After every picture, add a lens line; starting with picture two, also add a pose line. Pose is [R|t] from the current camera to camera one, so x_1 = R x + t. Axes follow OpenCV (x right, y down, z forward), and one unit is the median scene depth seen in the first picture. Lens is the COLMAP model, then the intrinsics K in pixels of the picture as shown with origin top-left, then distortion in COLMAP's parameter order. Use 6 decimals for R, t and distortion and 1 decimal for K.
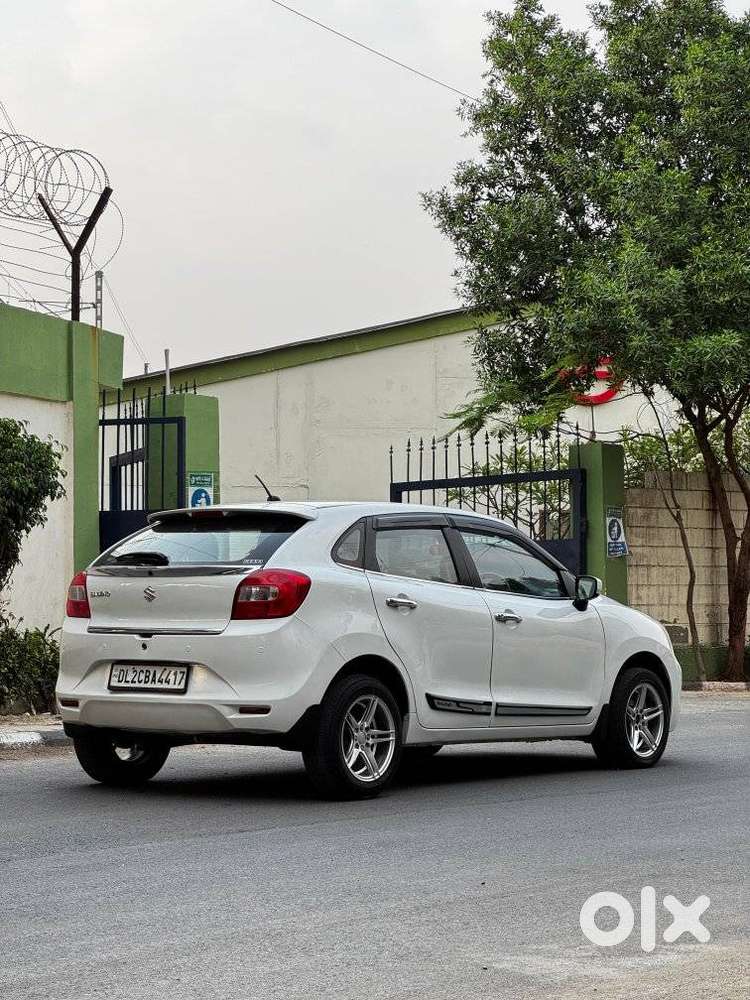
lens RADIAL K [[2998.5, 0, 375.0], [0, 2998.5, 500.0], [0, 0, 1]] dist [-0.377697, 14.342954]
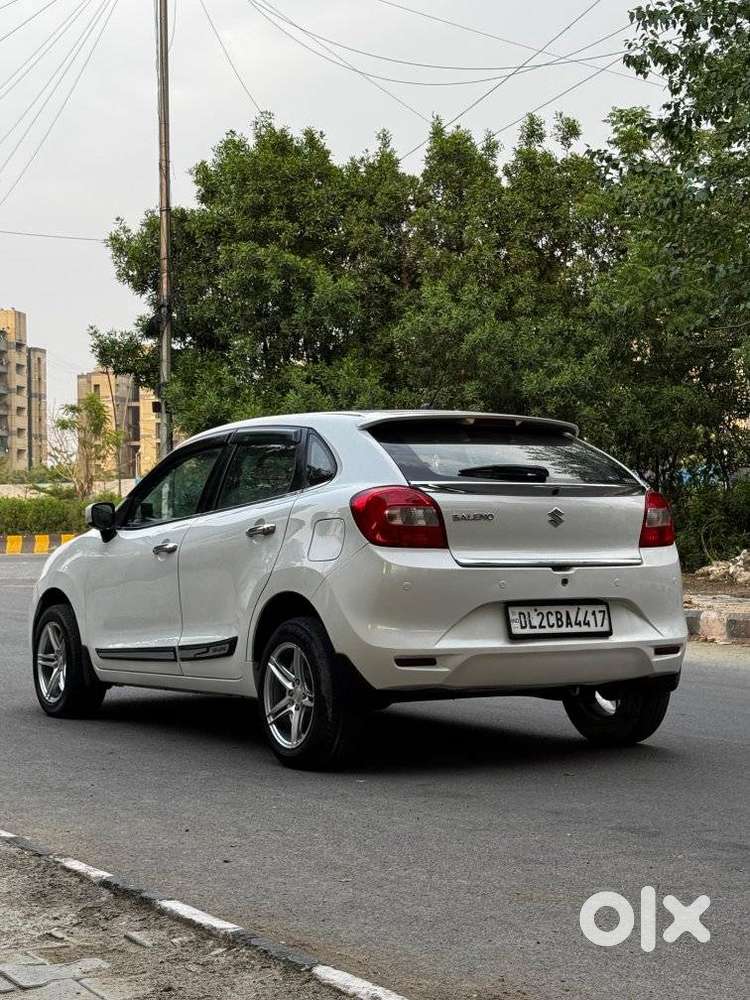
lens RADIAL K [[2444.8, 0, 375.0], [0, 2444.8, 500.0], [0, 0, 1]] dist [-0.118969, 5.162724]
pose [[0.299074, 0.004046, 0.954221, -0.719750], [-0.024891, 0.999684, 0.003562, 0.025699], [-0.953905, -0.024817, 0.299080, 0.849163]]
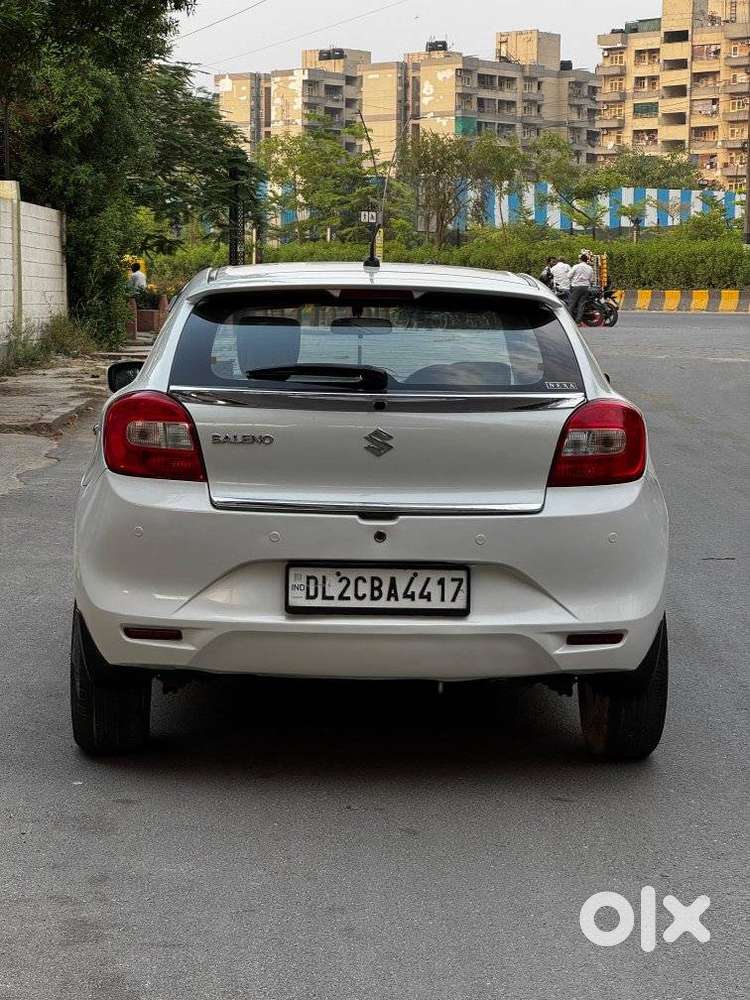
lens RADIAL K [[2444.8, 0, 375.0], [0, 2444.8, 500.0], [0, 0, 1]] dist [-0.118969, 5.162724]
pose [[0.767449, -0.057610, 0.638516, -0.369934], [-0.030593, 0.991529, 0.126232, -0.015846], [-0.640380, -0.116411, 0.759185, 0.649686]]
